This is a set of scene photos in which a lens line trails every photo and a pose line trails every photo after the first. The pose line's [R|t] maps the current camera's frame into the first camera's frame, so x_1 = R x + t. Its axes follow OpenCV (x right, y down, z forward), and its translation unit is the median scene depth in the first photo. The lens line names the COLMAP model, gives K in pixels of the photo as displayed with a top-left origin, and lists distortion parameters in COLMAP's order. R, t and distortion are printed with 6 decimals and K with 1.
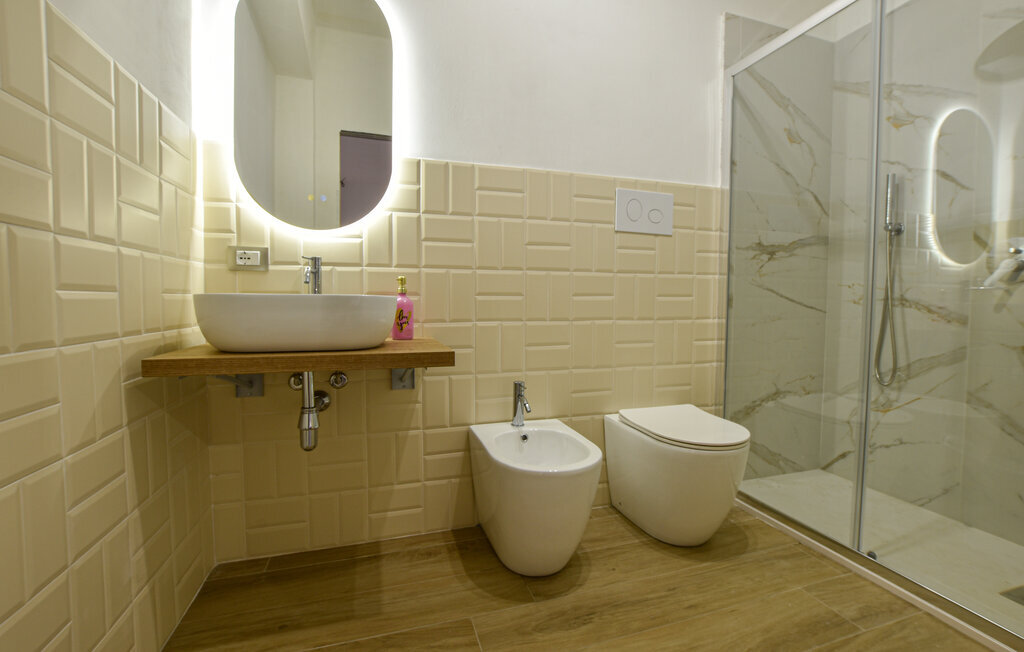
lens RADIAL K [[426.8, 0, 510.5], [0, 426.8, 317.1], [0, 0, 1]] dist [-0.000359, -0.000020]
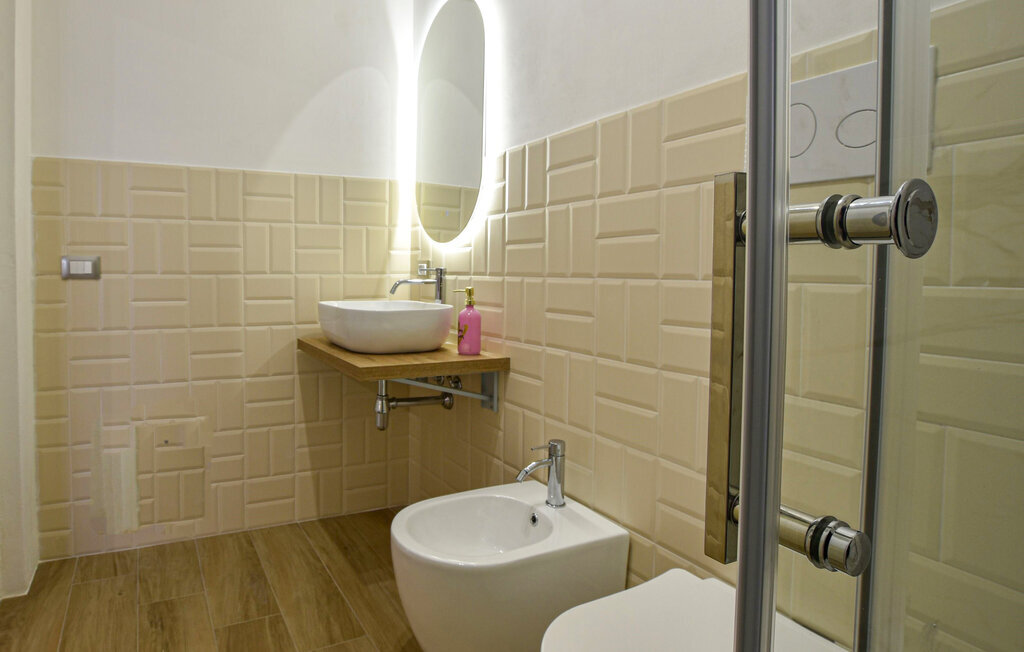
lens RADIAL K [[642.2, 0, 510.9], [0, 642.2, 294.2], [0, 0, 1]] dist [-0.001589, -0.000054]
pose [[0.186083, 0.044922, -0.981507, 1.080112], [-0.051069, 0.998046, 0.035997, -0.126623], [0.981206, 0.043426, 0.188013, 0.774786]]
